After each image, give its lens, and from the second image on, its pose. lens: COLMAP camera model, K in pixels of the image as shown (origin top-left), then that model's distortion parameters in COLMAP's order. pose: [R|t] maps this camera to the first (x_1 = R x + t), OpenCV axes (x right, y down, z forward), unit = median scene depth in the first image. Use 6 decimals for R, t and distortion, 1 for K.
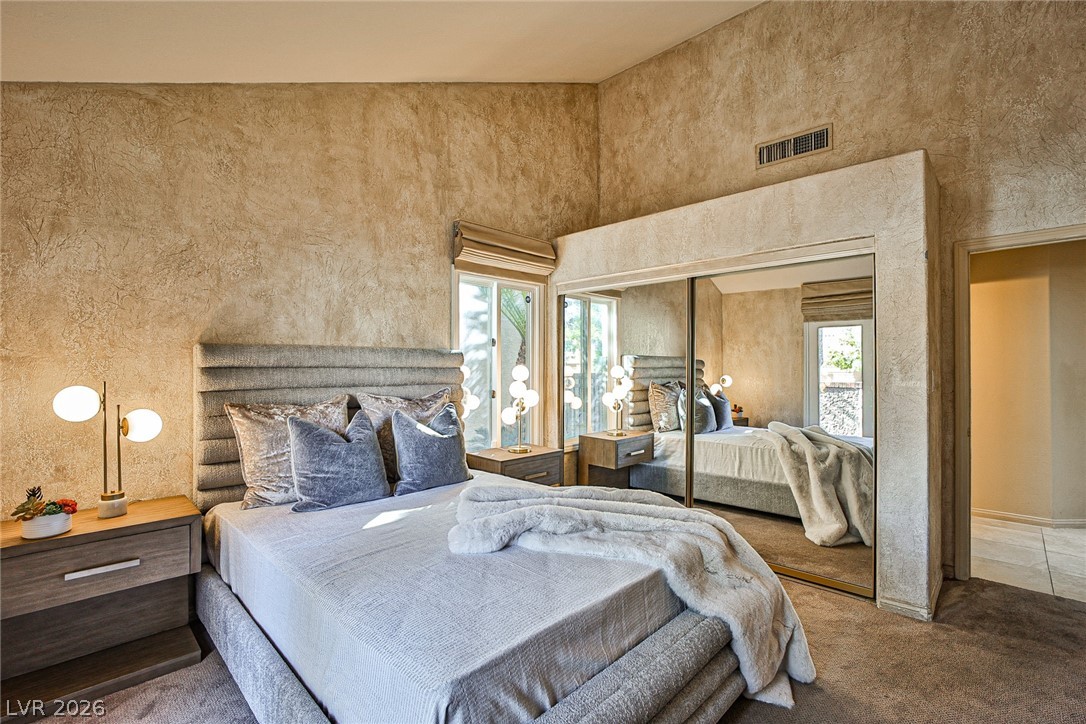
lens RADIAL K [[483.4, 0, 540.0], [0, 483.4, 368.3], [0, 0, 1]] dist [-0.005410, 0.001593]
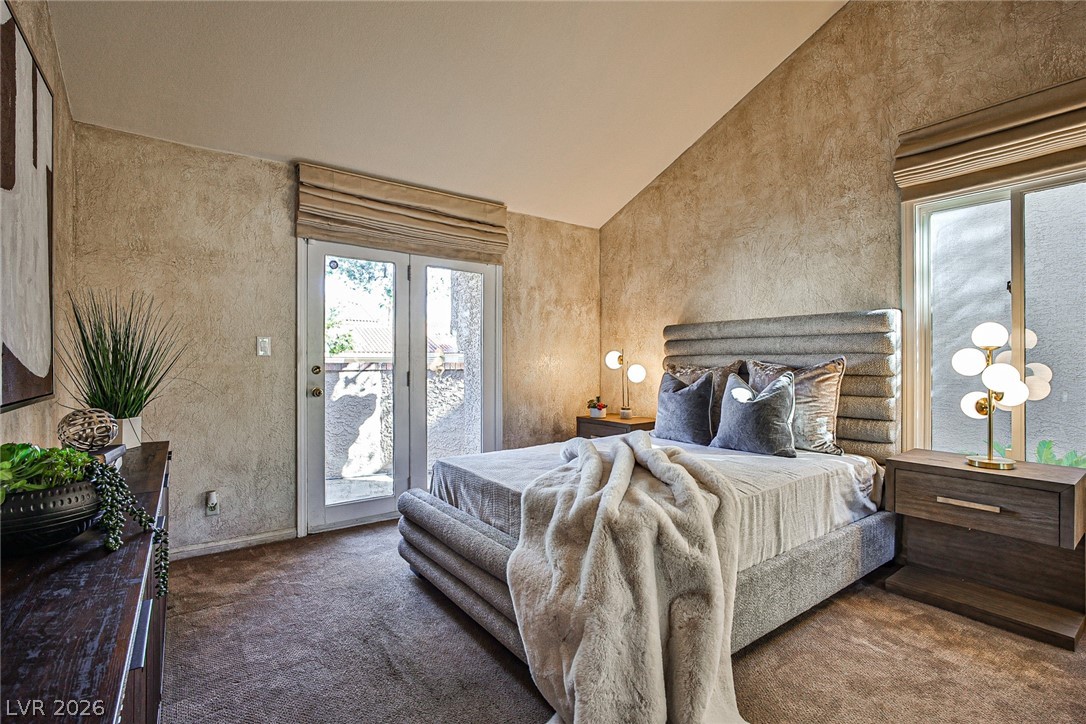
lens RADIAL K [[483.4, 0, 539.3], [0, 483.4, 358.9], [0, 0, 1]] dist [-0.005410, 0.001593]
pose [[-0.124433, 0.004640, -0.992217, 0.803729], [0.007000, 0.999968, 0.003798, 0.041154], [0.992203, -0.006473, -0.124462, 0.665855]]
